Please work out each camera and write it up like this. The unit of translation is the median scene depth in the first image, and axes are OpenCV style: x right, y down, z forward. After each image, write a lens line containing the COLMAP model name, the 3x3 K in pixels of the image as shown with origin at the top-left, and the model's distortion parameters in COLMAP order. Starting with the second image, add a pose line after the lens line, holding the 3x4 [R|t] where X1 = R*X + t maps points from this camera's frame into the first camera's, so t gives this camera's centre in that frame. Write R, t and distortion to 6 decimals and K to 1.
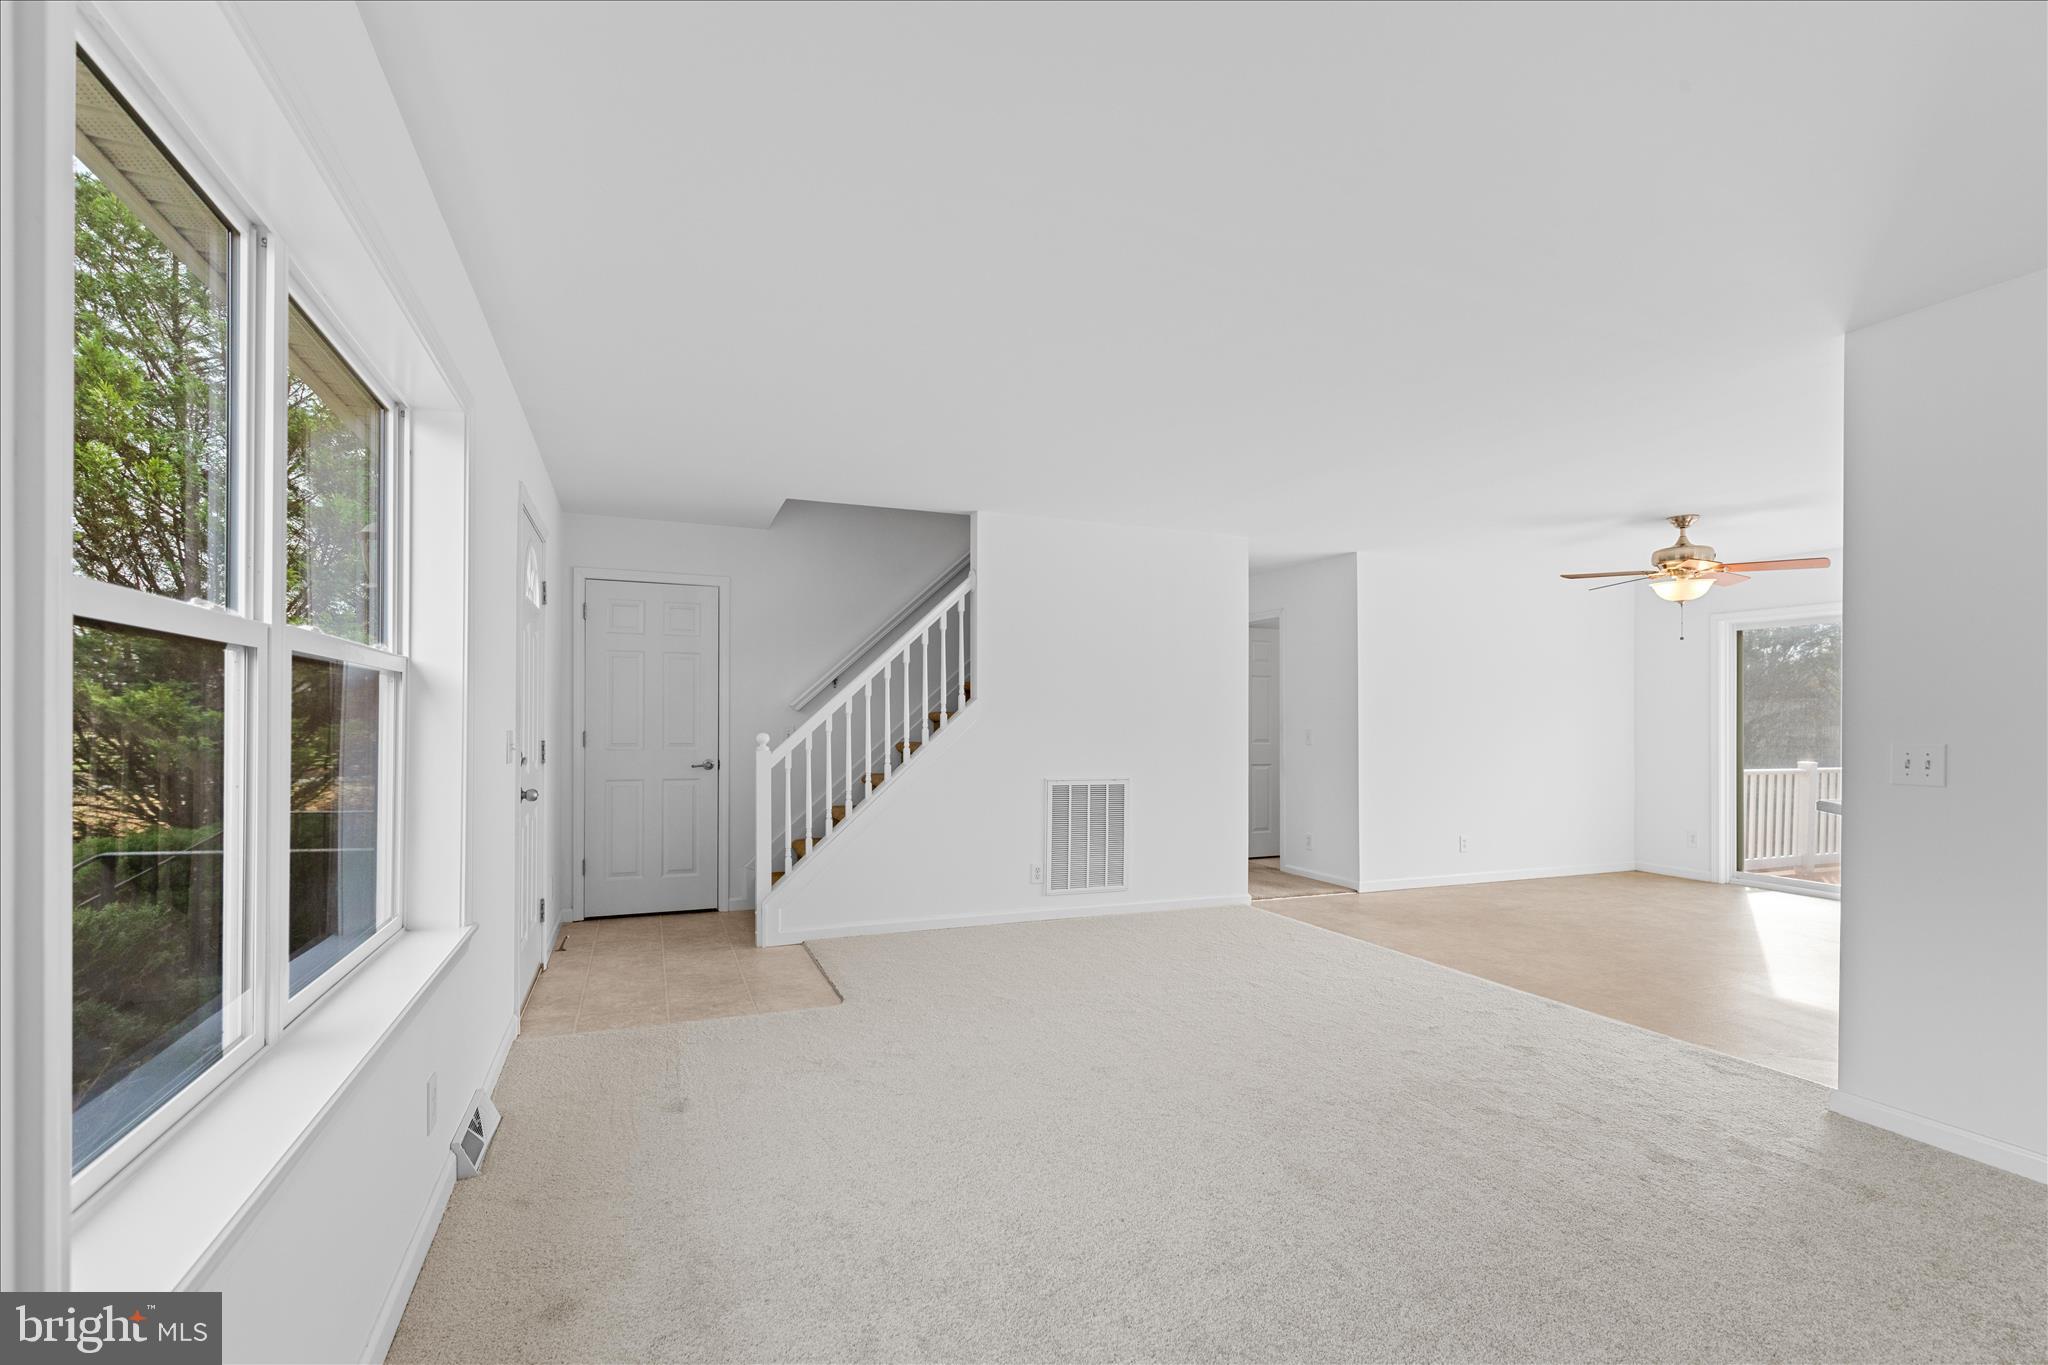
lens RADIAL K [[923.7, 0, 1008.0], [0, 923.7, 700.5], [0, 0, 1]] dist [-0.000028, -0.000017]
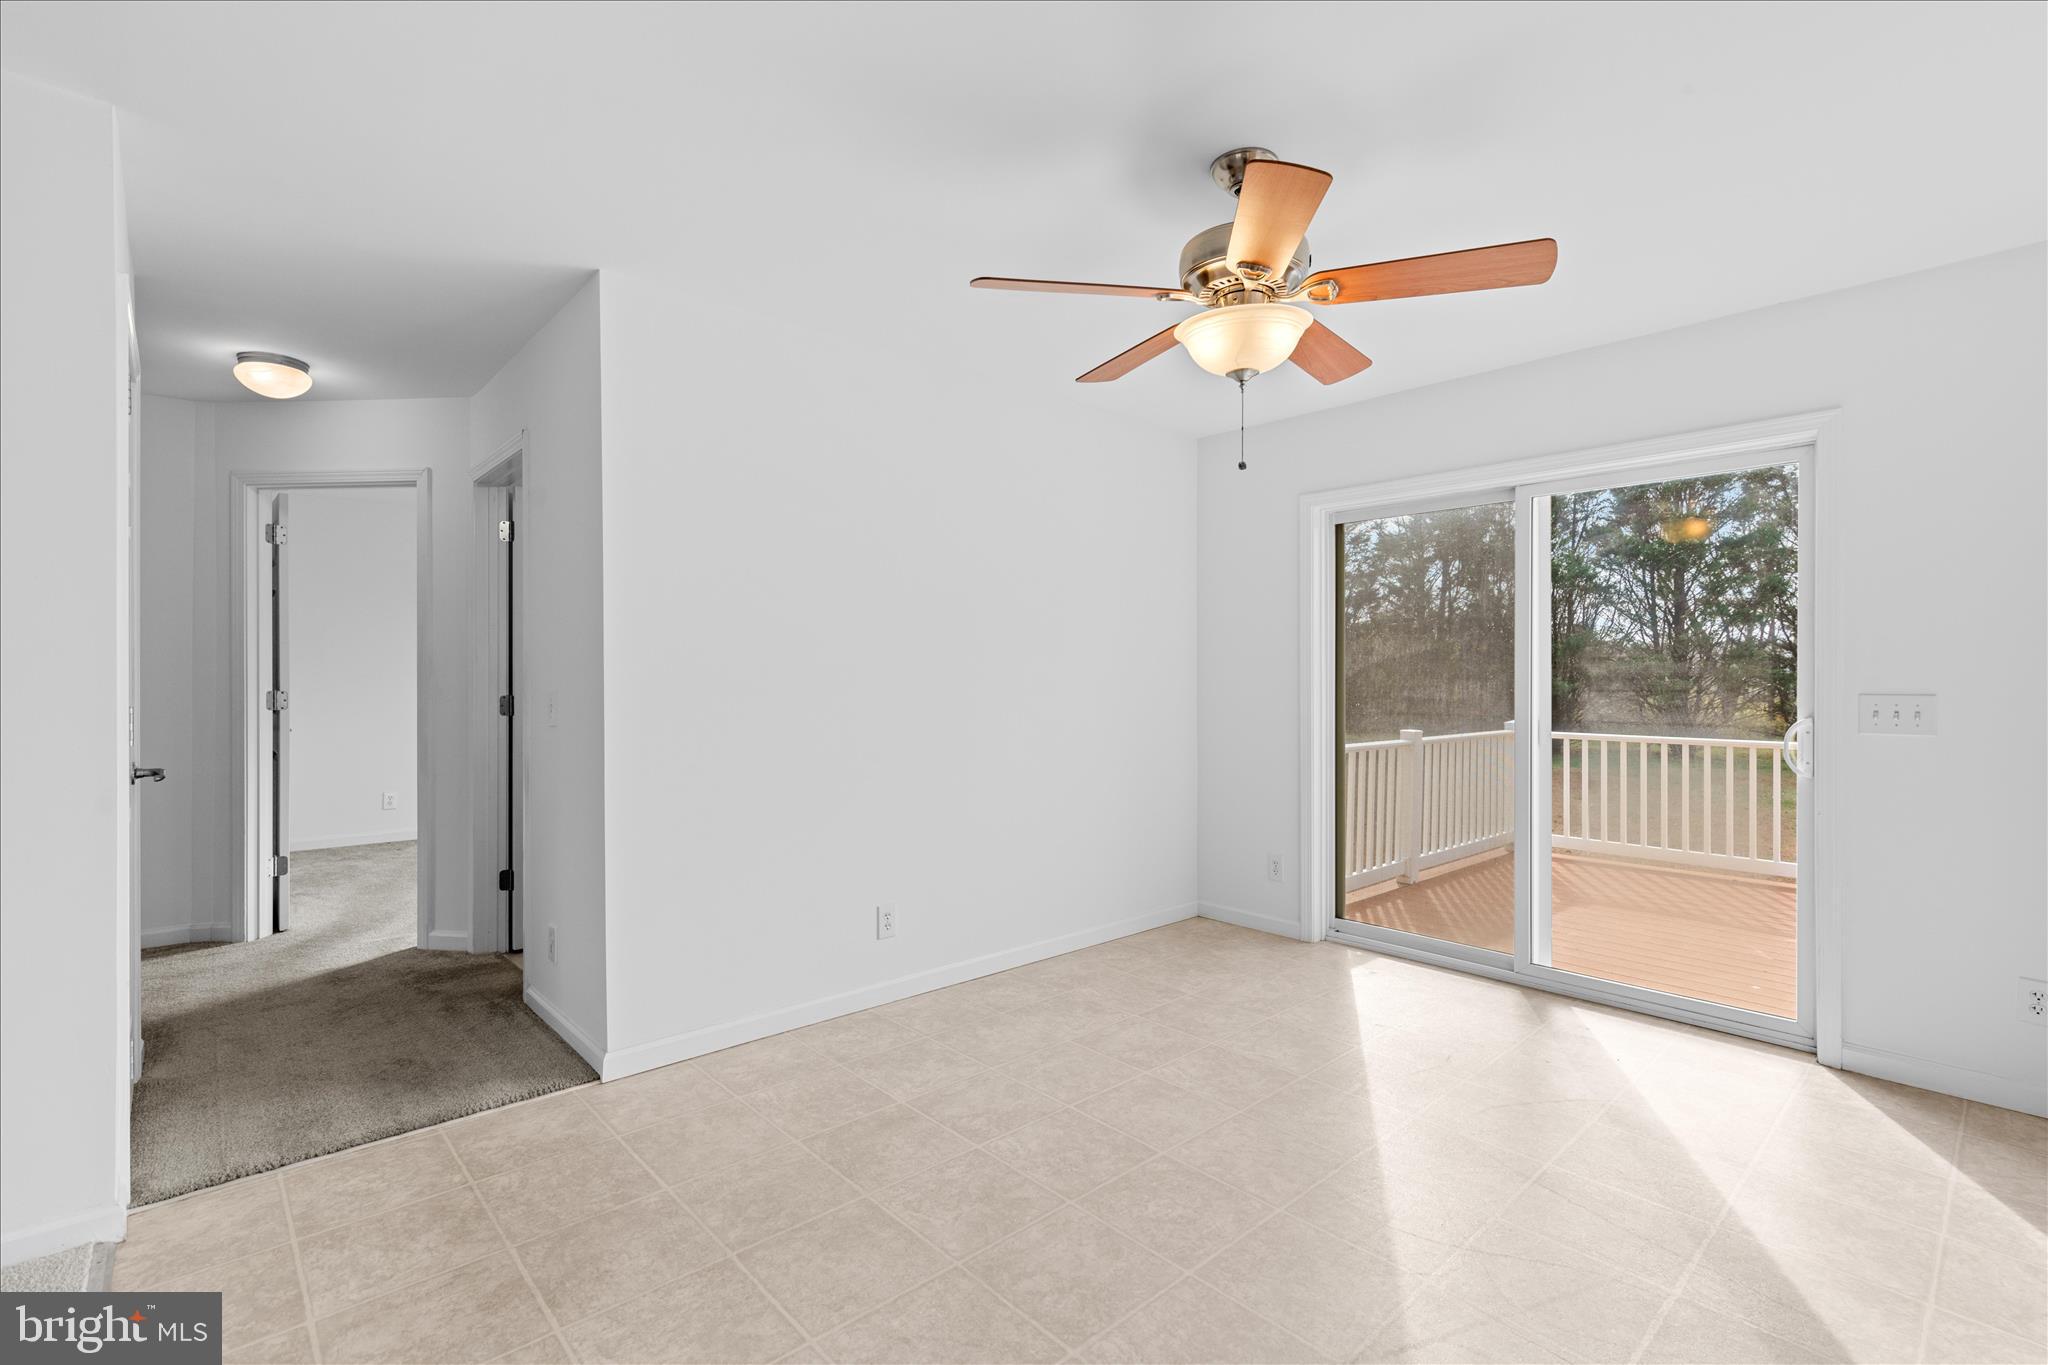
lens RADIAL K [[923.7, 0, 1045.7], [0, 923.7, 671.8], [0, 0, 1]] dist [-0.000028, -0.000017]
pose [[0.929084, -0.003137, 0.369857, 0.387613], [0.000770, 0.999978, 0.006545, 0.018130], [-0.369869, -0.005796, 0.929066, 0.506943]]
